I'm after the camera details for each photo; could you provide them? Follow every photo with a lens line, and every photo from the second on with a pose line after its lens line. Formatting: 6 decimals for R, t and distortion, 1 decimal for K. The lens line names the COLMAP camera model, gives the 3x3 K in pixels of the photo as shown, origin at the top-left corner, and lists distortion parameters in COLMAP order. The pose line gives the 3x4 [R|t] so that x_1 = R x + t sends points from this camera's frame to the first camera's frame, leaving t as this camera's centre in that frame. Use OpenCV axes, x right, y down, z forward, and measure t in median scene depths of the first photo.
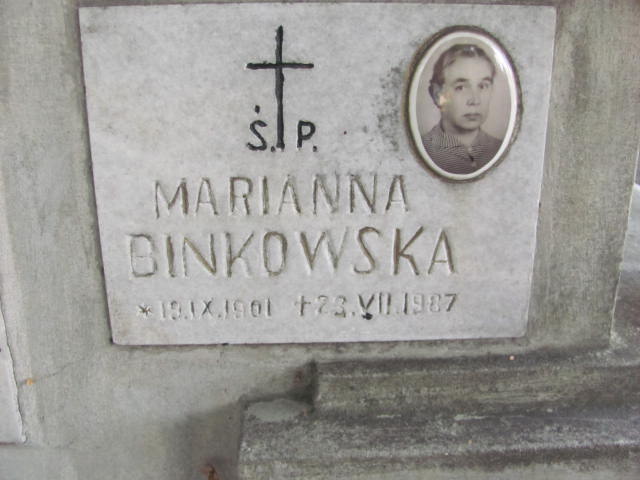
lens RADIAL K [[690.9, 0, 320.0], [0, 690.9, 240.0], [0, 0, 1]] dist [-0.169514, 0.034613]
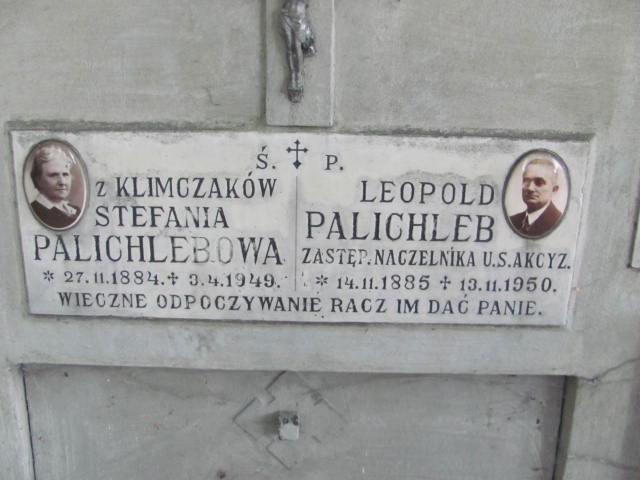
lens RADIAL K [[690.9, 0, 320.0], [0, 690.9, 240.0], [0, 0, 1]] dist [-0.169514, 0.034613]
pose [[0.995125, 0.050717, -0.084580, -1.031742], [-0.055095, 0.997215, -0.050260, 0.228694], [0.081795, 0.054675, 0.995148, -0.864252]]
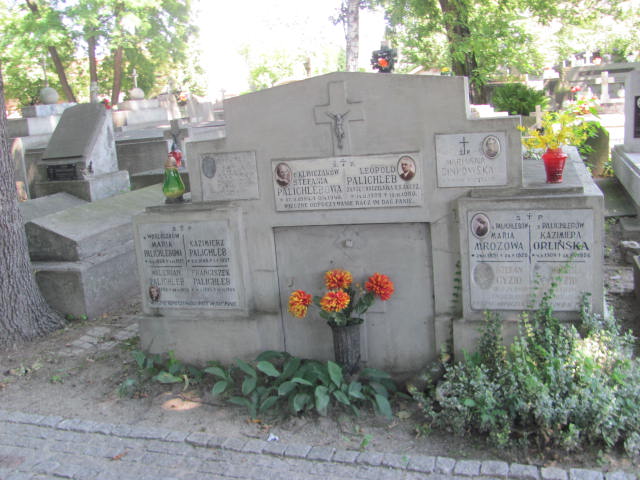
lens RADIAL K [[690.9, 0, 320.0], [0, 690.9, 240.0], [0, 0, 1]] dist [-0.169514, 0.034613]
pose [[0.927053, -0.000221, -0.374929, 1.107714], [-0.044709, 0.992799, -0.111133, 1.461245], [0.372254, 0.119789, 0.920368, -5.430418]]
